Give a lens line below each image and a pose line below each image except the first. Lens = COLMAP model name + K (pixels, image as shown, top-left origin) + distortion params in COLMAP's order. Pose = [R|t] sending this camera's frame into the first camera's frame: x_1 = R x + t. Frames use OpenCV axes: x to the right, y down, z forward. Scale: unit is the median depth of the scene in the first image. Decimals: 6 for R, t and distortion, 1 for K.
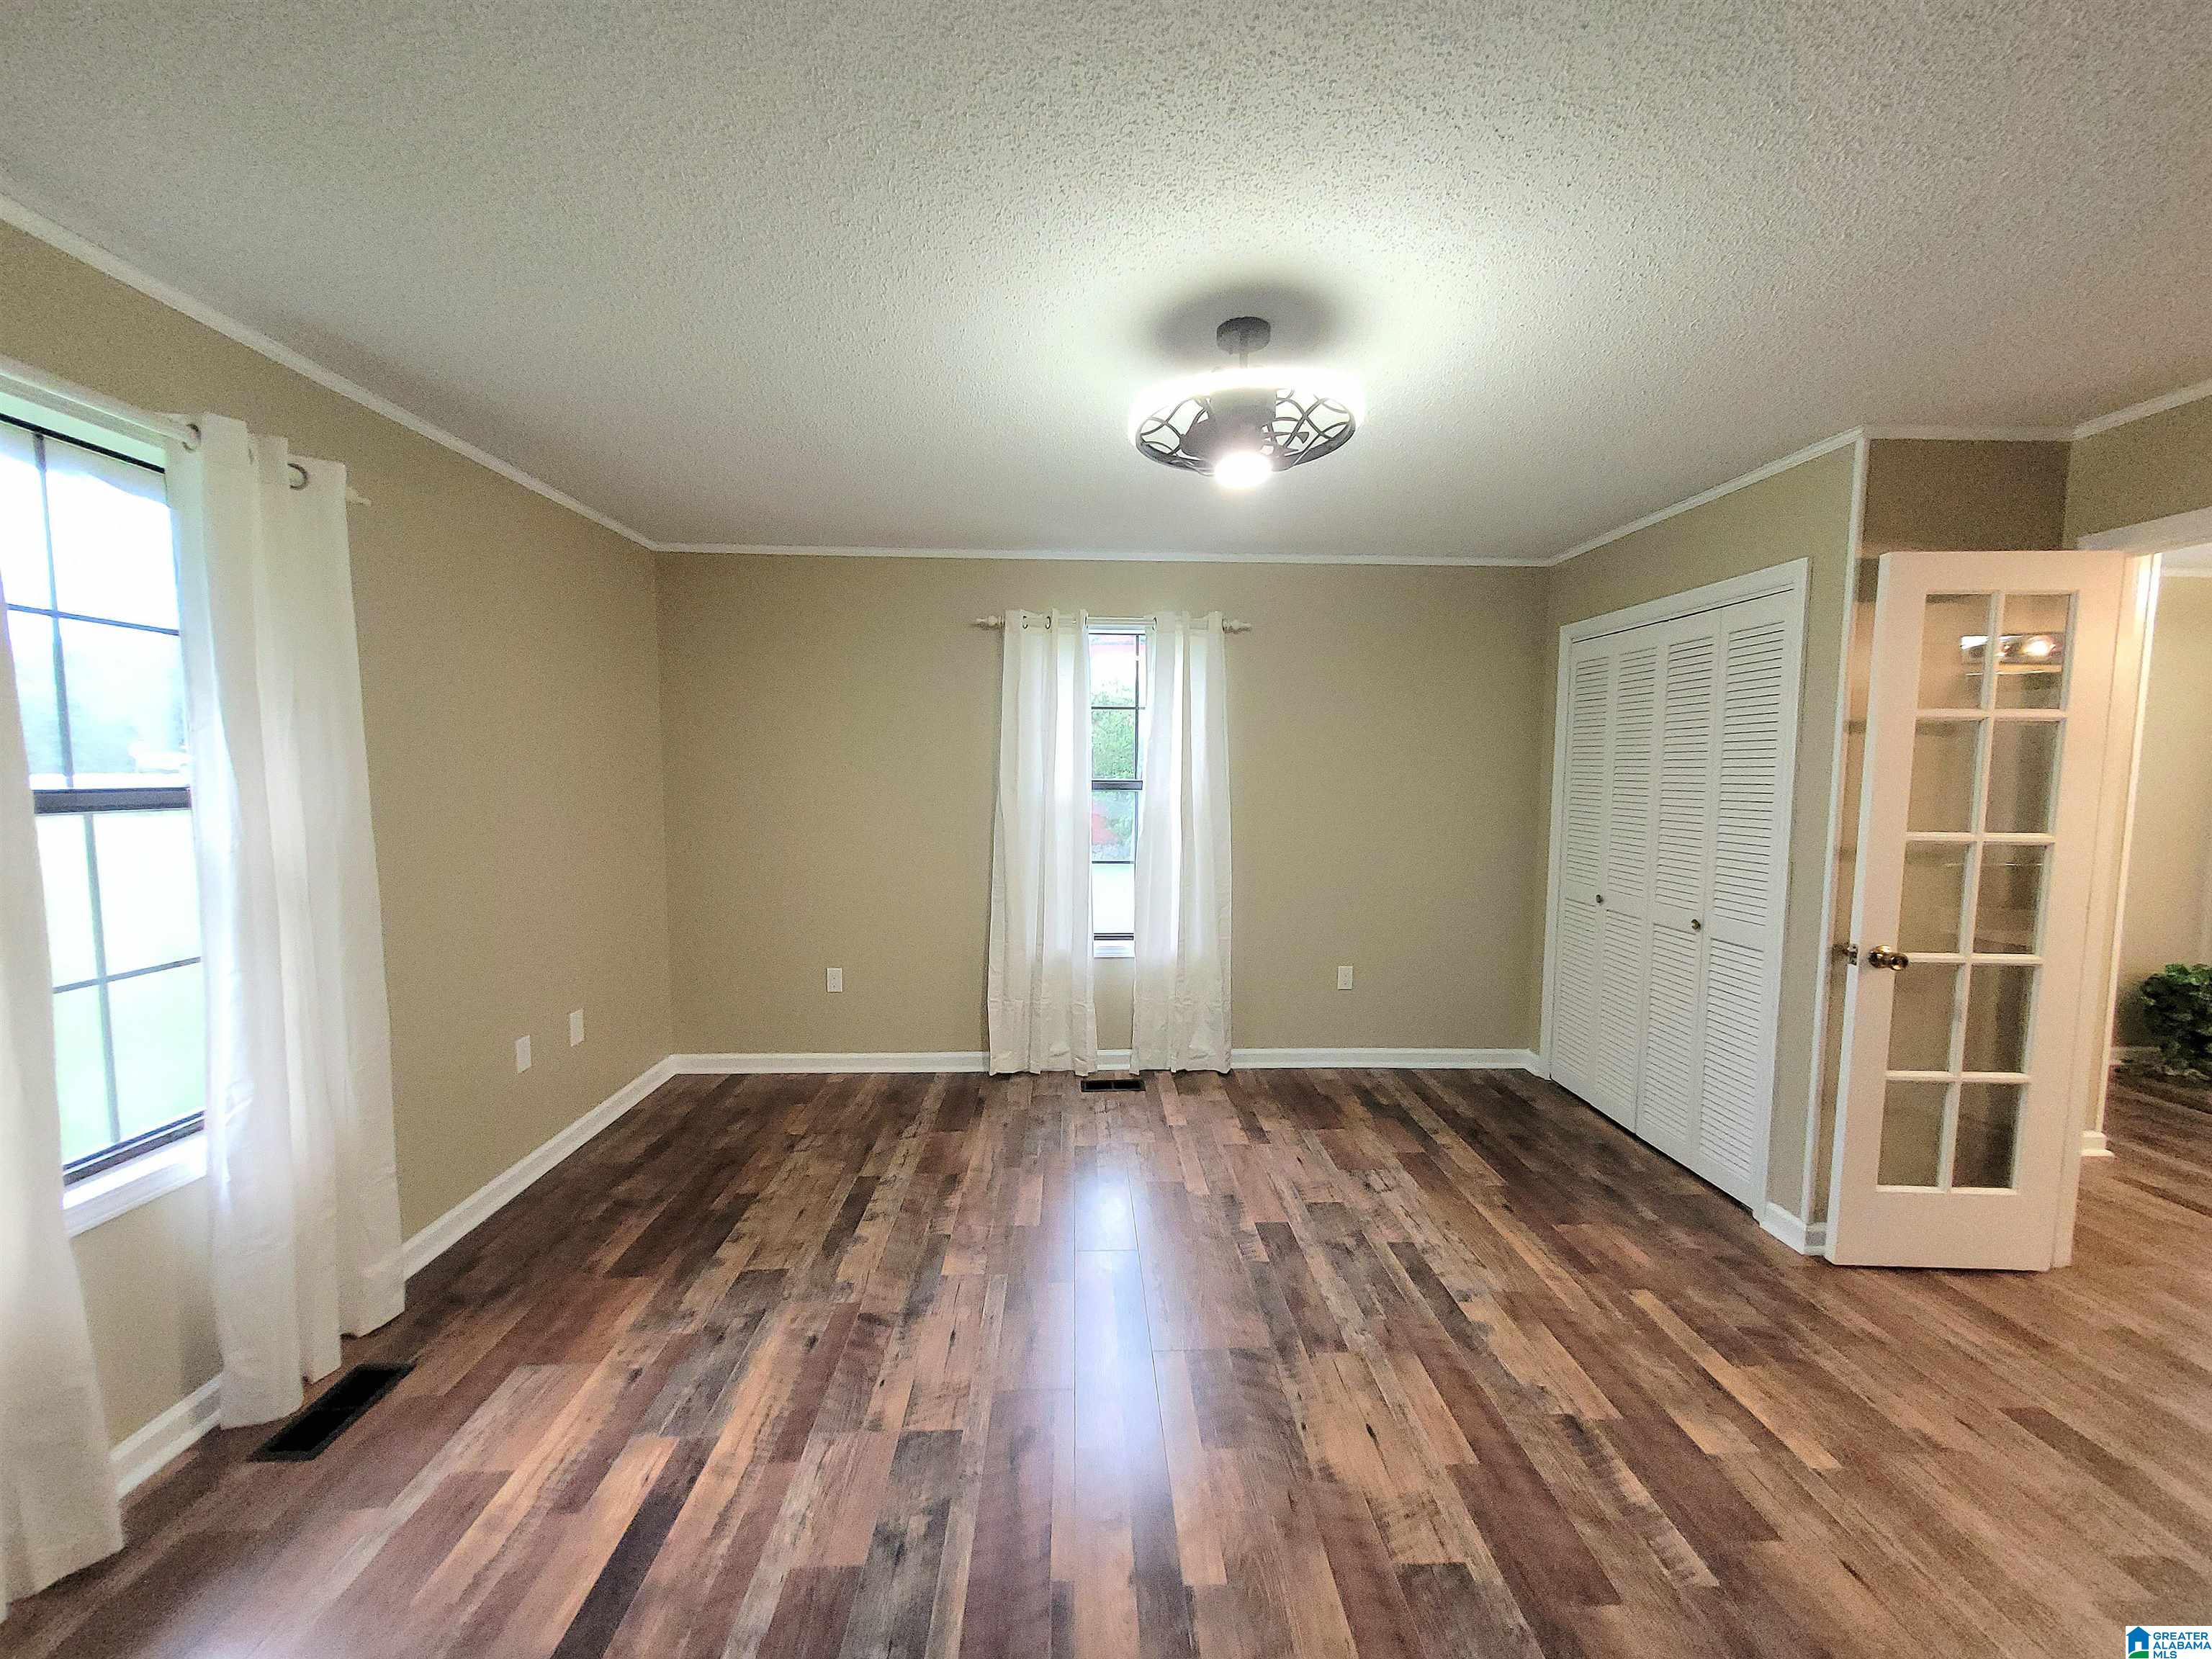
lens RADIAL K [[872.6, 0, 1111.2], [0, 872.6, 841.4], [0, 0, 1]] dist [0.008993, 0.000357]
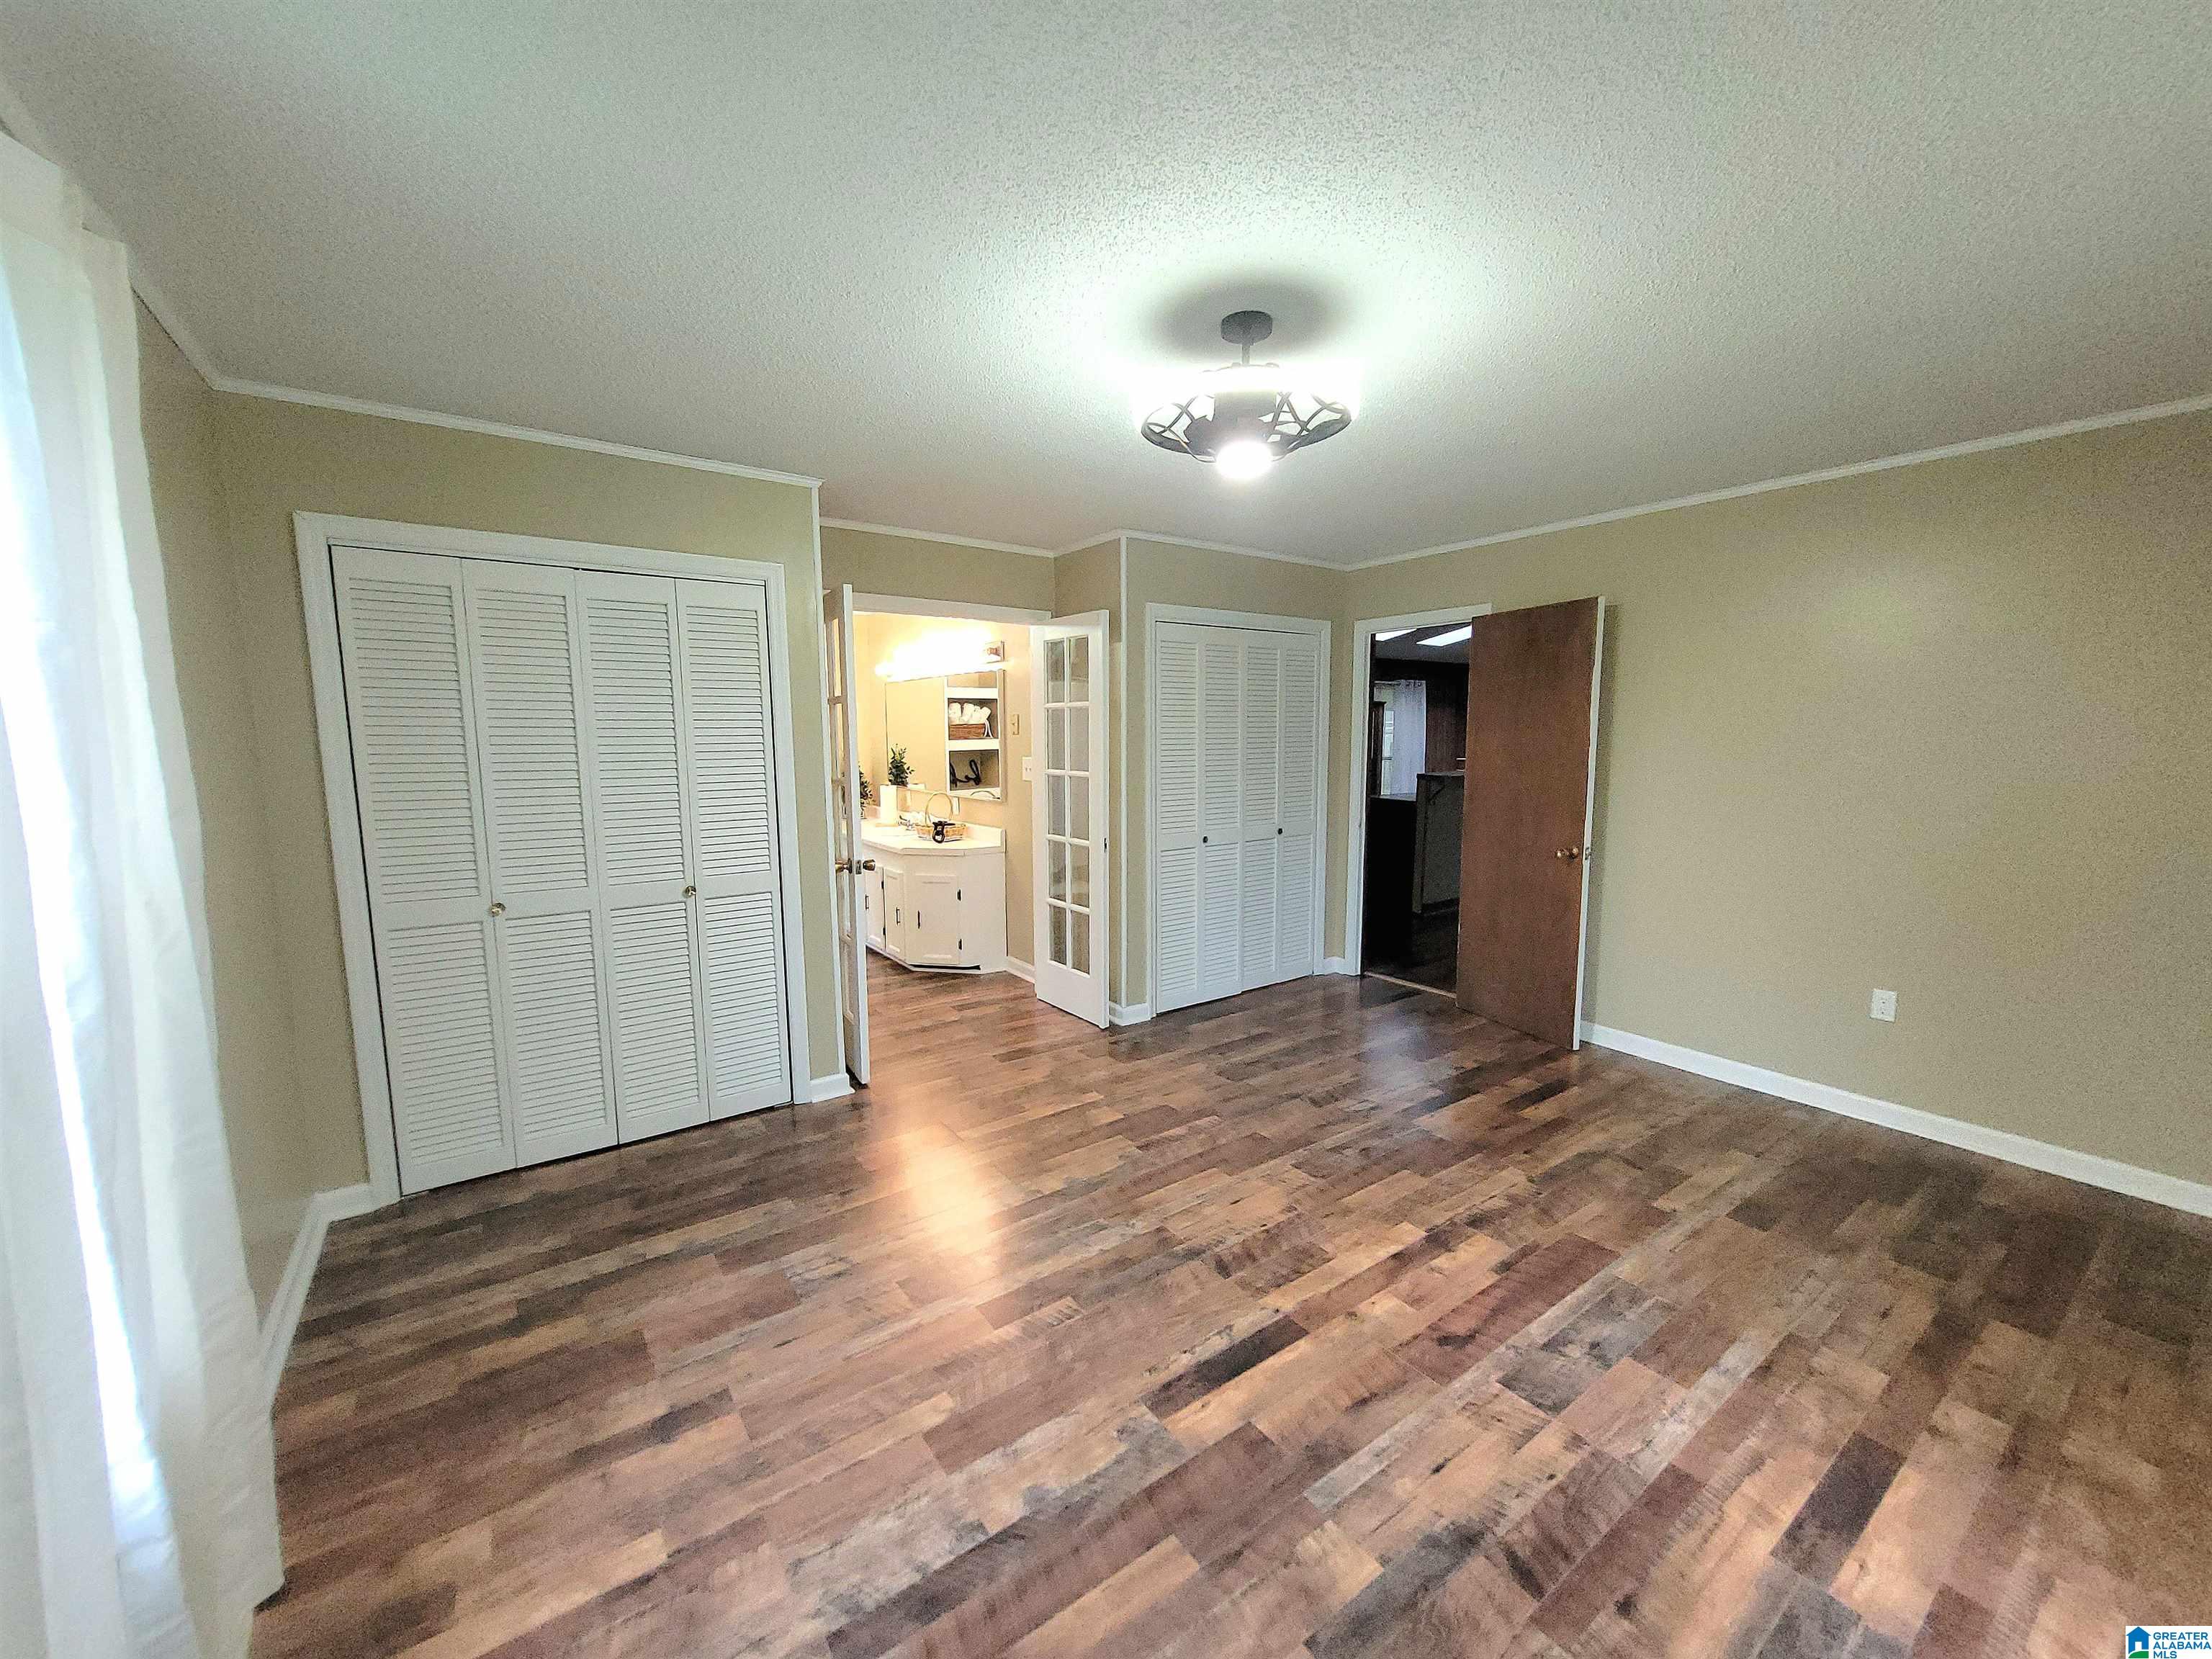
lens RADIAL K [[872.6, 0, 1106.2], [0, 872.6, 839.9], [0, 0, 1]] dist [0.008993, 0.000357]
pose [[-0.545979, -0.110810, 0.830438, -0.657712], [0.068681, 0.981958, 0.176184, -0.165469], [-0.834979, 0.153228, -0.528519, 1.697861]]
